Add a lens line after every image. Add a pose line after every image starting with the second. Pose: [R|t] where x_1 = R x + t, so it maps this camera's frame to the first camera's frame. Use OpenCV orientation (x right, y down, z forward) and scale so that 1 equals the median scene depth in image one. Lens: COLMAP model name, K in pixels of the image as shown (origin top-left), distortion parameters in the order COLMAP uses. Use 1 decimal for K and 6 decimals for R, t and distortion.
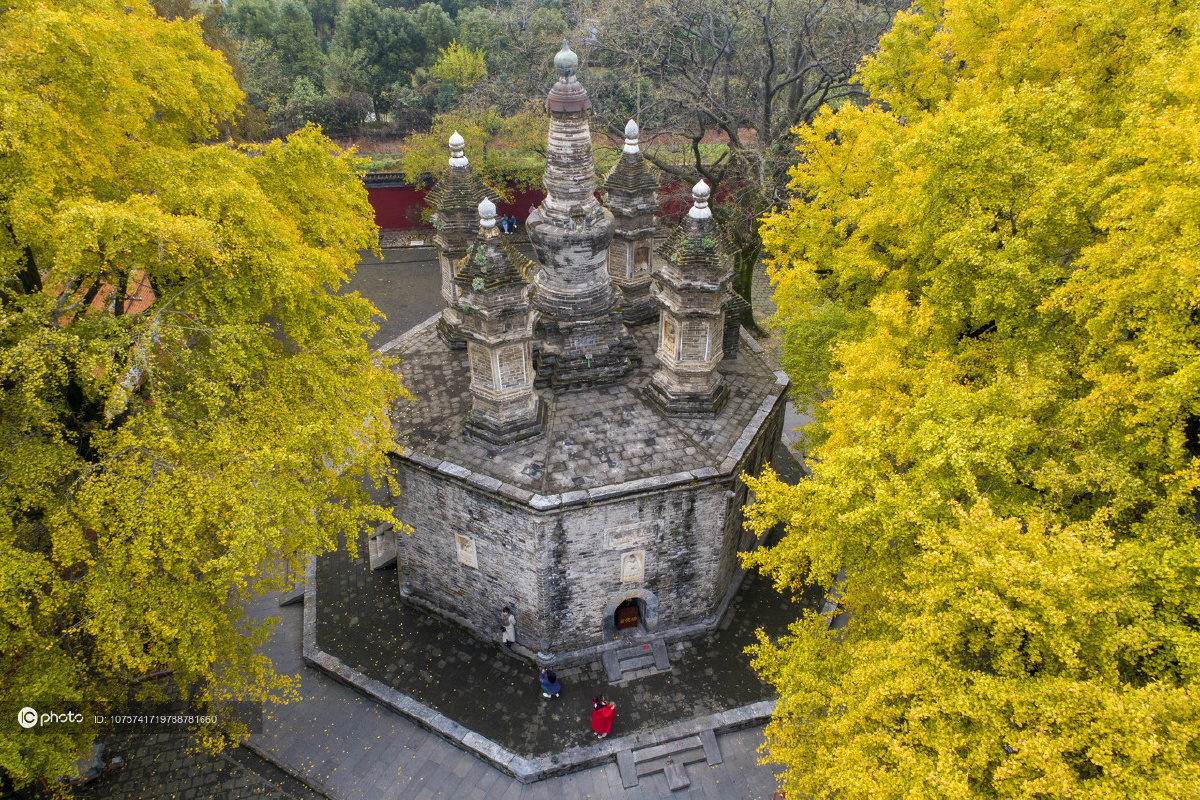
lens RADIAL K [[821.5, 0, 601.2], [0, 821.5, 400.8], [0, 0, 1]] dist [-0.011809, 0.008216]
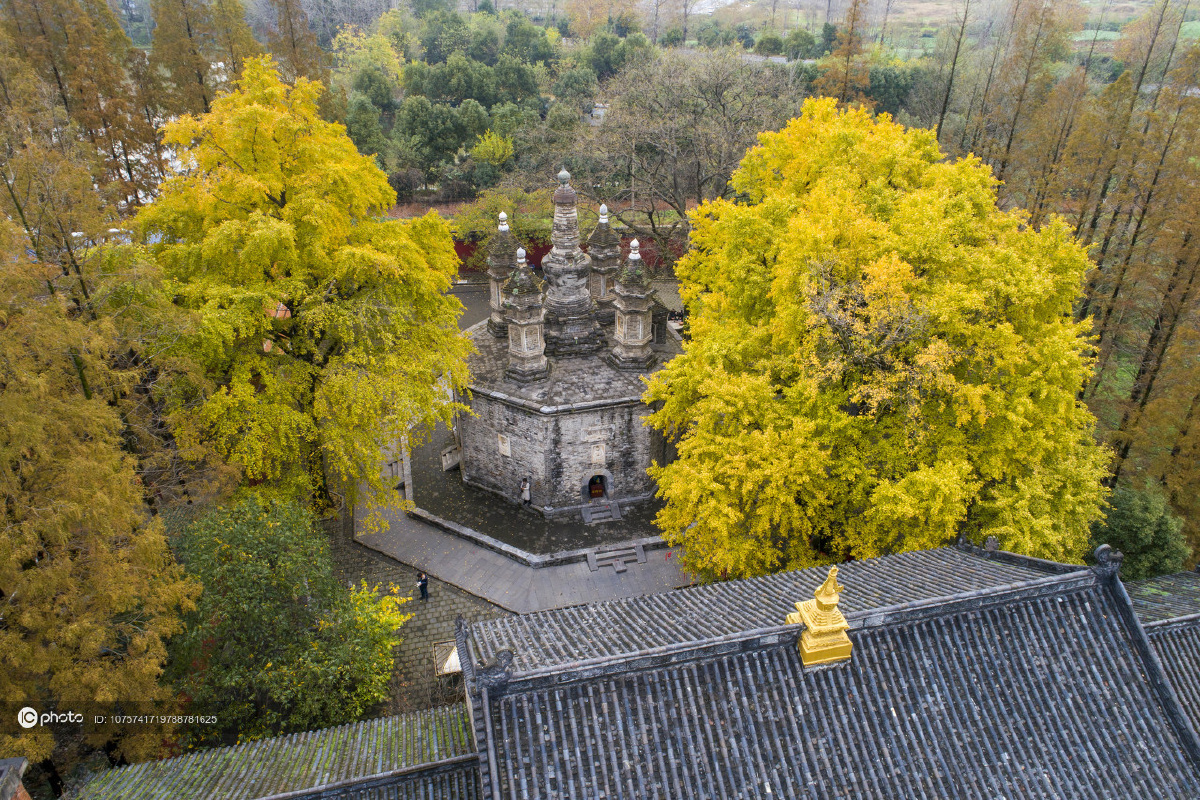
lens RADIAL K [[821.5, 0, 598.5], [0, 821.5, 400.6], [0, 0, 1]] dist [-0.011809, 0.008216]
pose [[0.999686, 0.011282, -0.022368, 0.078394], [-0.012717, 0.997799, -0.065081, 0.205657], [0.021585, 0.065345, 0.997629, -0.783931]]
